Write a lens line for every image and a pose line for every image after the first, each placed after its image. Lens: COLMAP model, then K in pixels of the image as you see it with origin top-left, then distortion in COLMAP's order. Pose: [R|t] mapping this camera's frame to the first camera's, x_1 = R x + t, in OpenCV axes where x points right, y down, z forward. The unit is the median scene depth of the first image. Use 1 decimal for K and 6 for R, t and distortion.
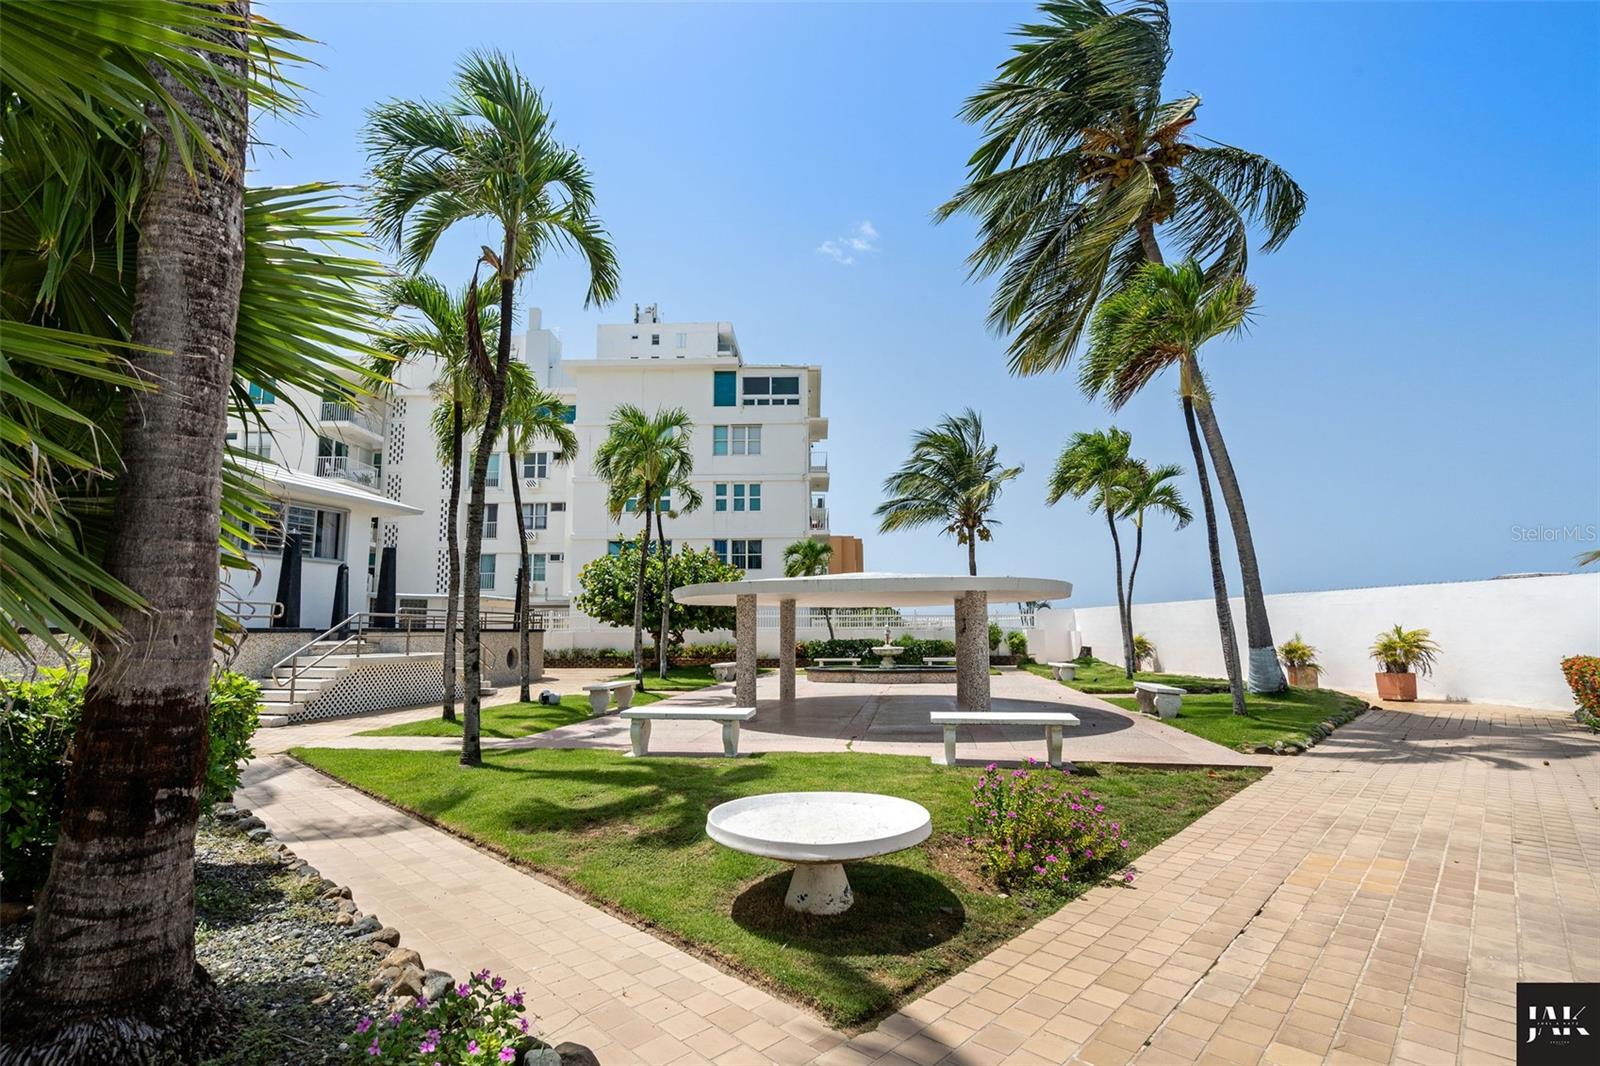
lens RADIAL K [[715.5, 0, 800.0], [0, 715.5, 533.0], [0, 0, 1]] dist [-0.003063, 0.007958]
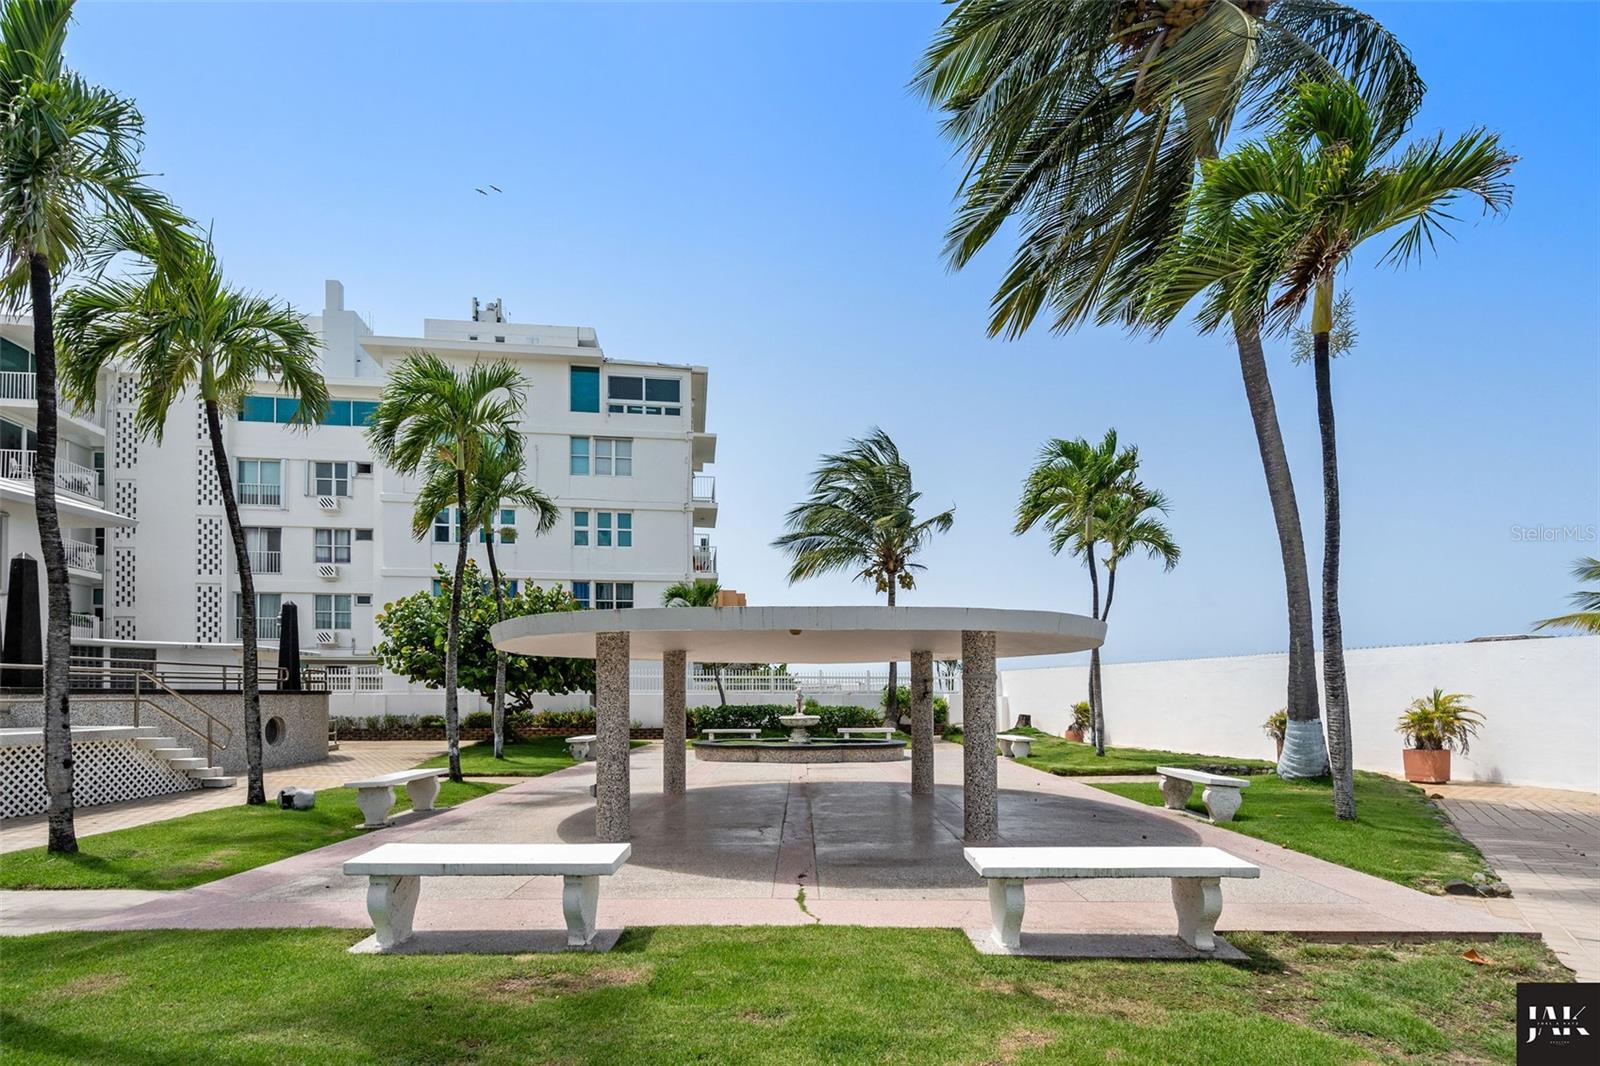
lens RADIAL K [[750.8, 0, 794.4], [0, 750.8, 700.2], [0, 0, 1]] dist [-0.002461, 0.006946]
pose [[0.987240, 0.004071, 0.159188, -0.010951], [-0.026815, 0.989648, 0.140986, 0.021414], [-0.156966, -0.143456, 0.977130, 0.160754]]
